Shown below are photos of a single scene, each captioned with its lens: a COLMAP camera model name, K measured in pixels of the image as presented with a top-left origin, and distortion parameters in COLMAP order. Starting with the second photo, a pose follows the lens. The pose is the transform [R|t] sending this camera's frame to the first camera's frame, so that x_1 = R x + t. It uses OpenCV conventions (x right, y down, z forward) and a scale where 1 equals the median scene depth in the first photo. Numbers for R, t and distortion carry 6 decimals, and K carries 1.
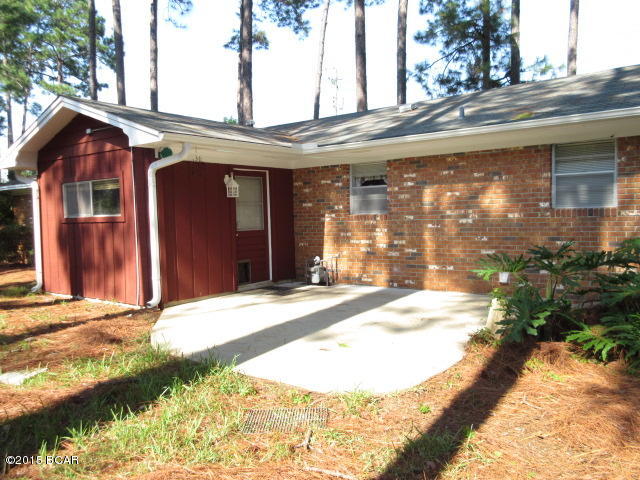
lens RADIAL K [[524.9, 0, 320.0], [0, 524.9, 240.0], [0, 0, 1]] dist [0.002152, 0.006530]
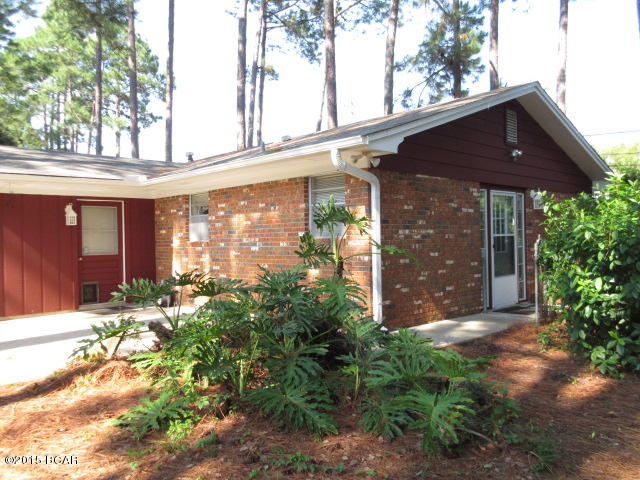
lens RADIAL K [[524.9, 0, 320.0], [0, 524.9, 240.0], [0, 0, 1]] dist [0.002152, 0.006530]
pose [[0.988463, 0.008068, -0.151245, 0.480764], [-0.014695, 0.998978, -0.042749, -0.008839], [0.150745, 0.044478, 0.987572, -0.020685]]
